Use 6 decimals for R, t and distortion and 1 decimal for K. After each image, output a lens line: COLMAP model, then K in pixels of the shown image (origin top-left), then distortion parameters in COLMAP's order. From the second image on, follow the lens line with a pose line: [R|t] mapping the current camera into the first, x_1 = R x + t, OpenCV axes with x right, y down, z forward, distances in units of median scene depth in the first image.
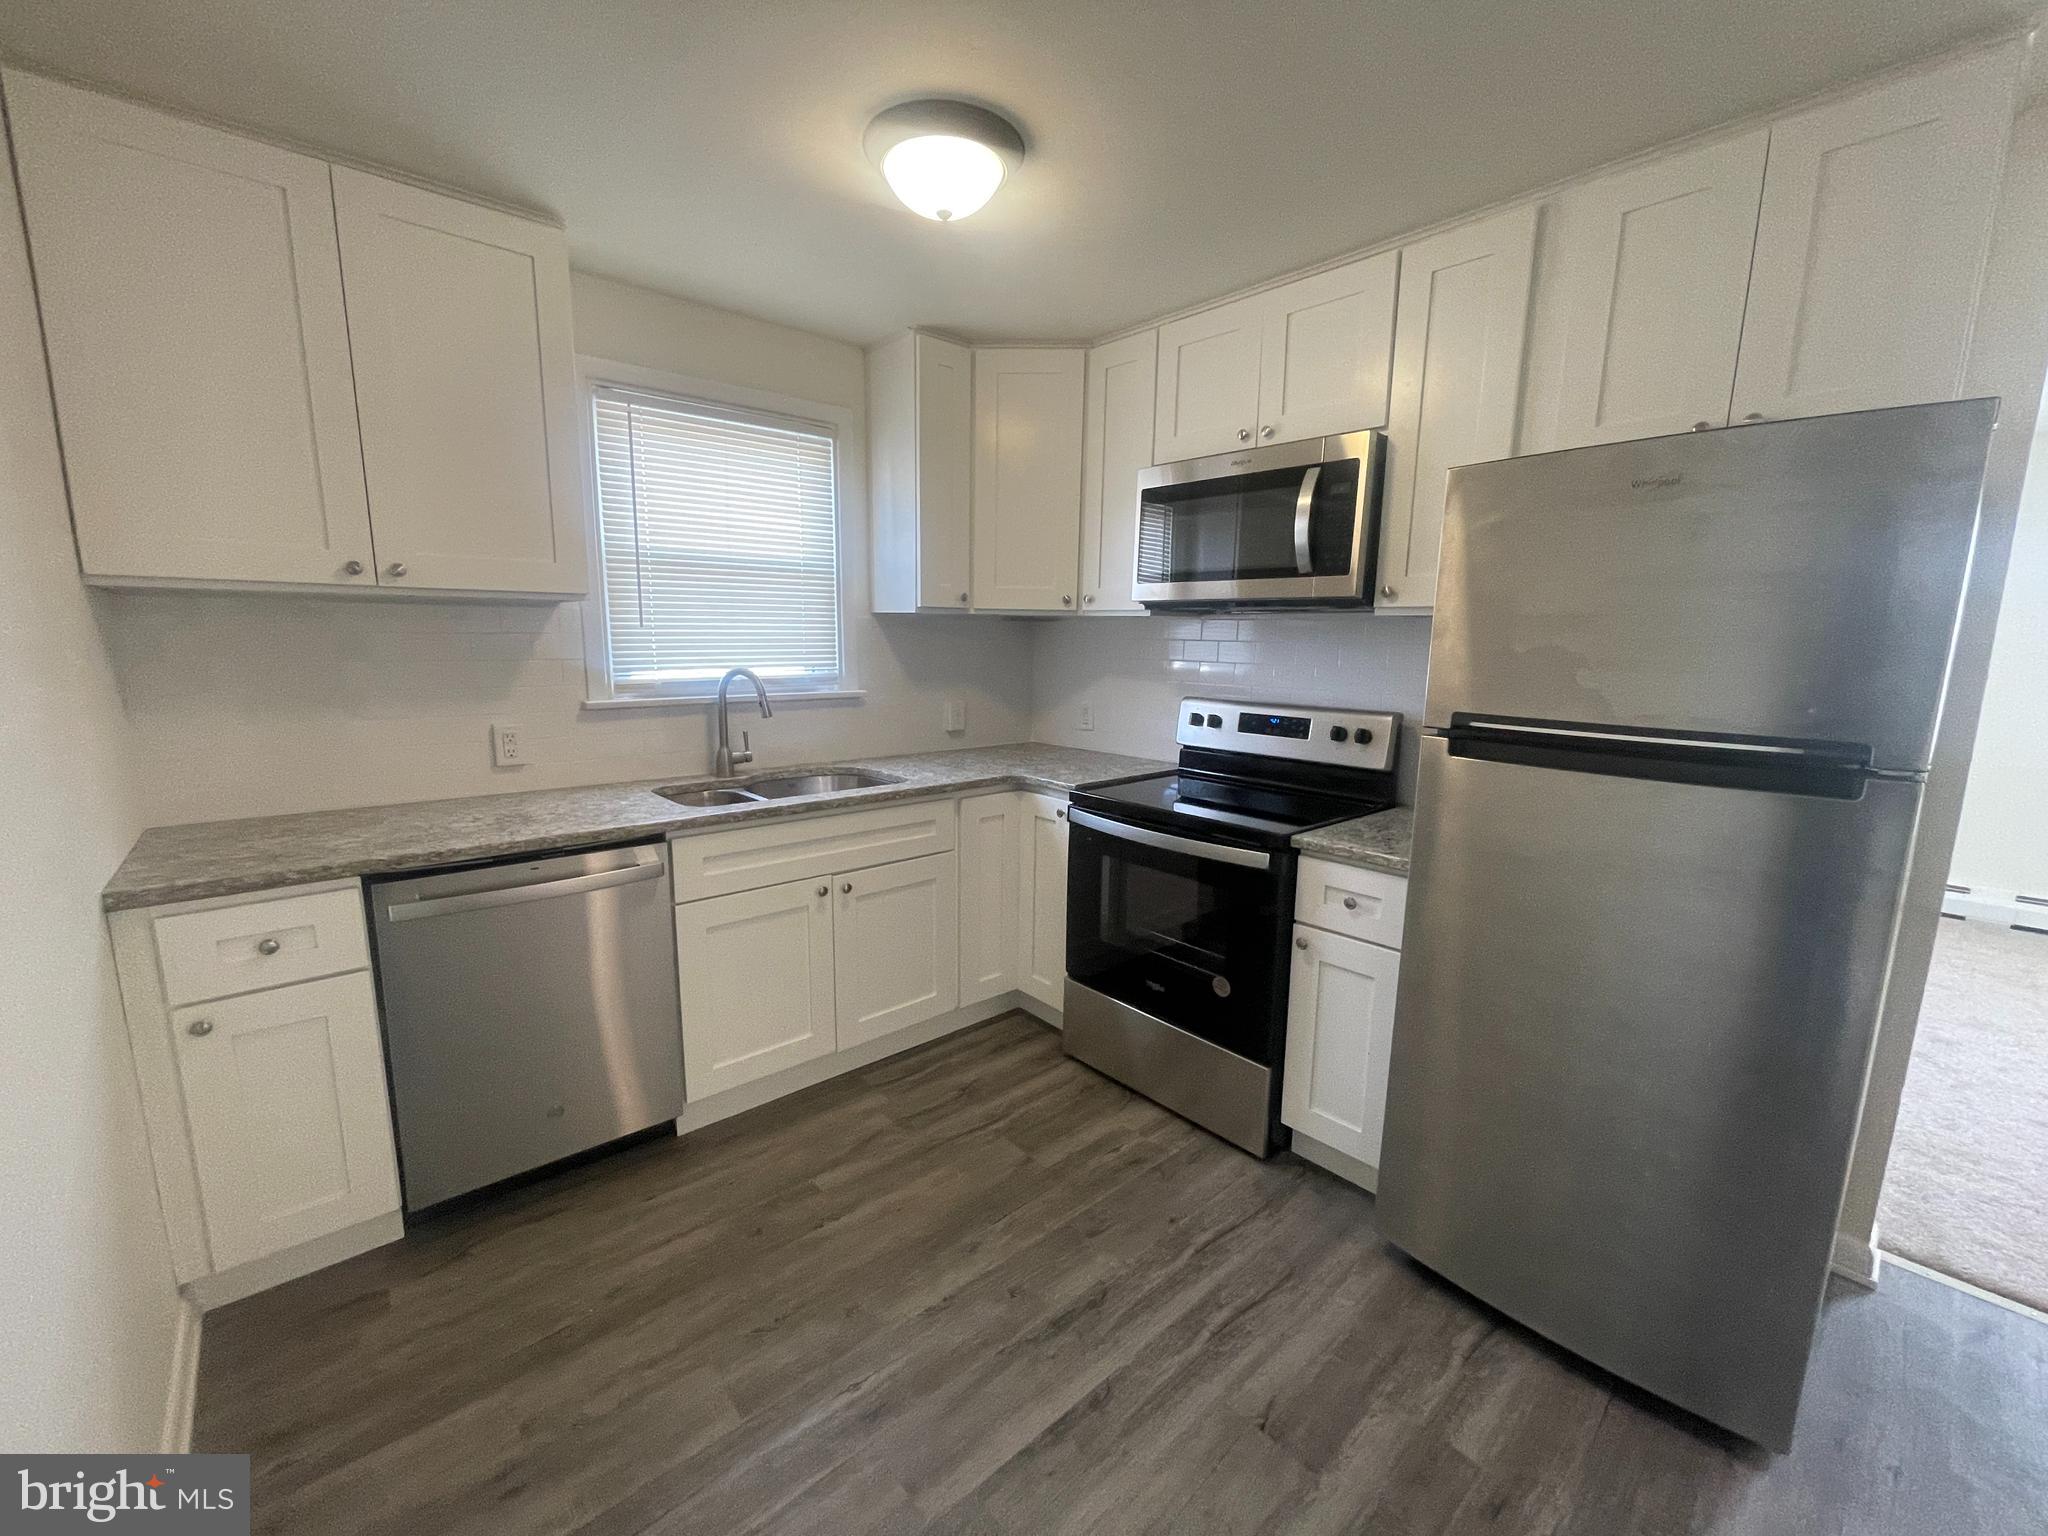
lens RADIAL K [[828.6, 0, 1018.6], [0, 828.6, 774.3], [0, 0, 1]] dist [0.001211, 0.000055]
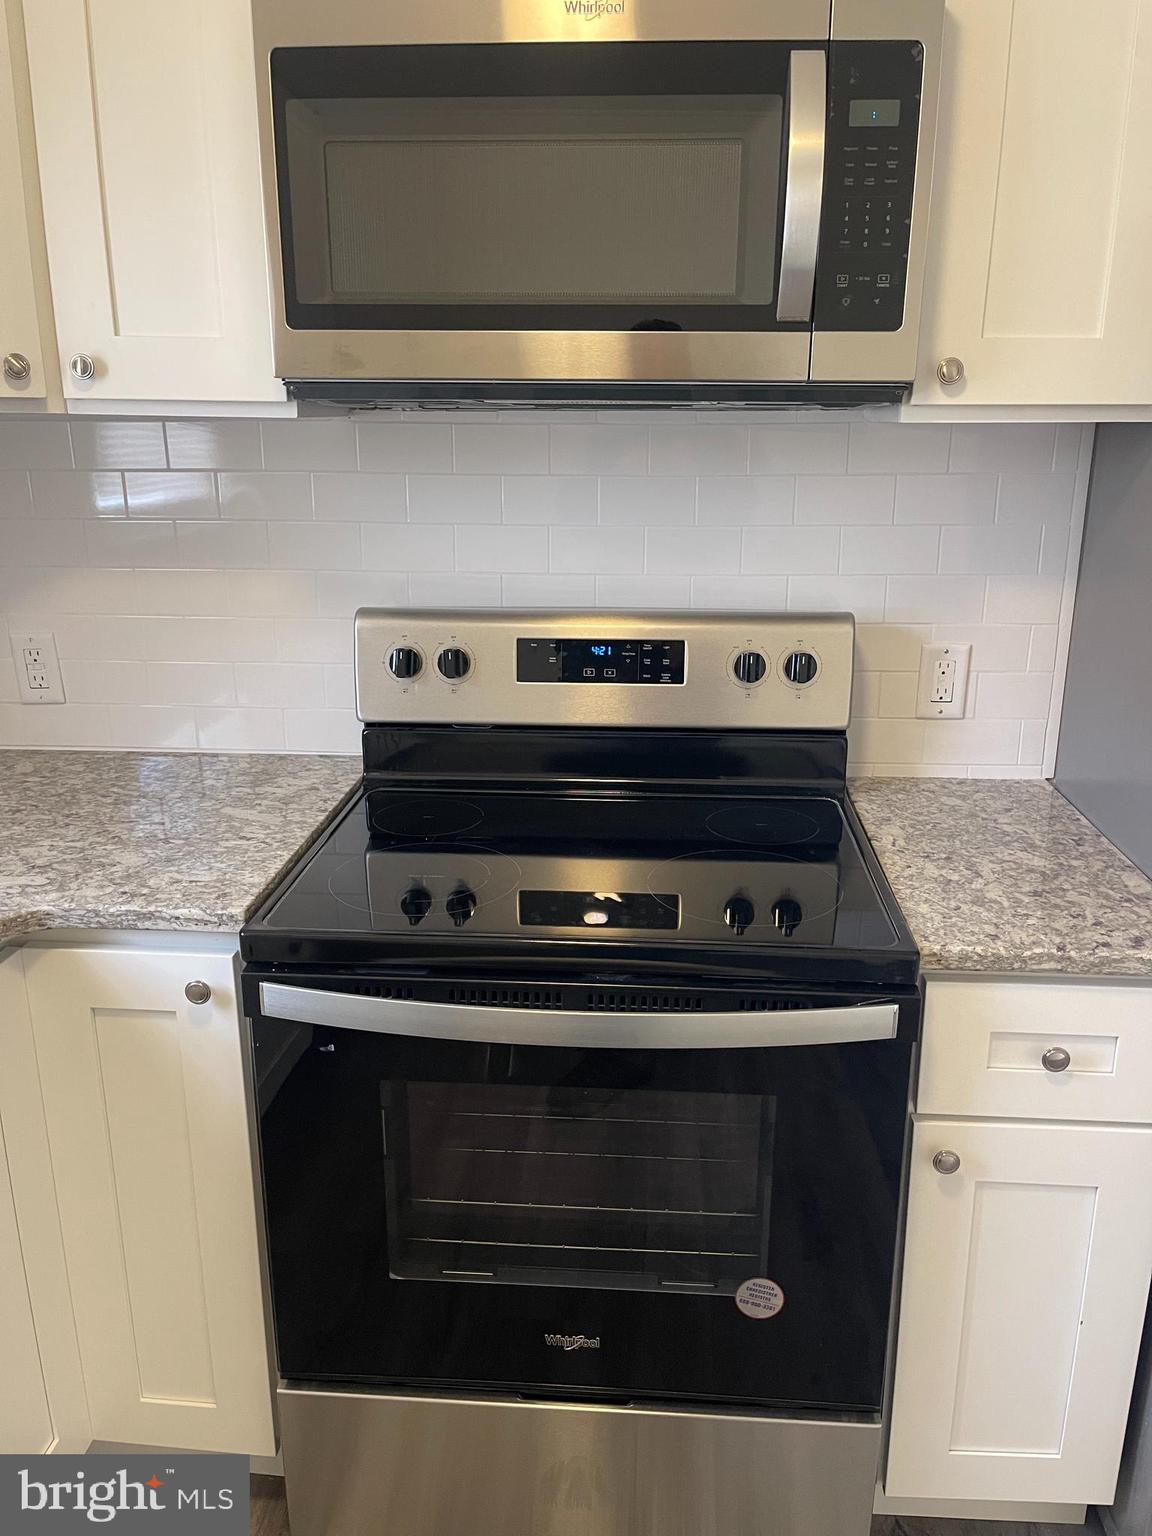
lens RADIAL K [[1203.3, 0, 576.0], [0, 1203.3, 768.0], [0, 0, 1]] dist [0.002320, -0.000859]
pose [[0.708862, -0.209071, 0.673650, -0.195342], [0.121922, 0.977004, 0.174923, -0.141417], [-0.694730, -0.041864, 0.718051, 0.625827]]
